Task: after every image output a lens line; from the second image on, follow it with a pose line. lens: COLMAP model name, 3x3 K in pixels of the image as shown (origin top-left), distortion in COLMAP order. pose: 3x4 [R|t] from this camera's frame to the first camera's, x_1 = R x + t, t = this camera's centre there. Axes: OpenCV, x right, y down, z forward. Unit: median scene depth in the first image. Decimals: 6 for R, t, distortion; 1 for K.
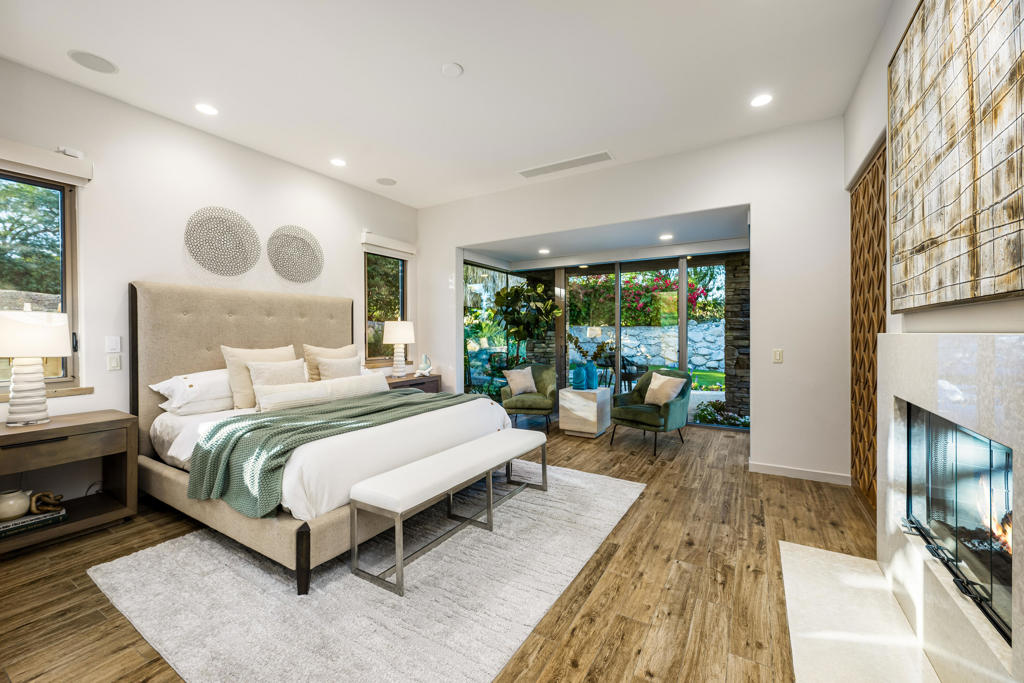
lens RADIAL K [[402.3, 0, 515.2], [0, 402.3, 337.9], [0, 0, 1]] dist [-0.000207, -0.000187]
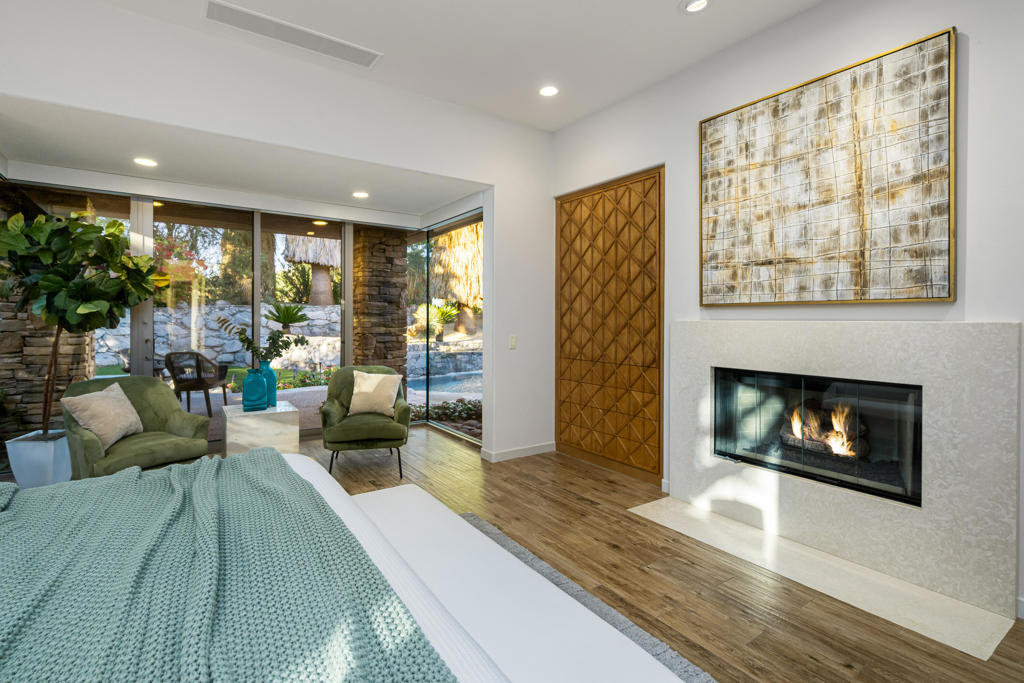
lens RADIAL K [[465.1, 0, 511.5], [0, 465.1, 332.7], [0, 0, 1]] dist [0.000306, 0.000125]
pose [[0.462051, -0.021765, 0.886586, -0.560800], [0.005332, 0.999749, 0.021764, -0.008338], [-0.886837, -0.005329, 0.462051, 0.648156]]
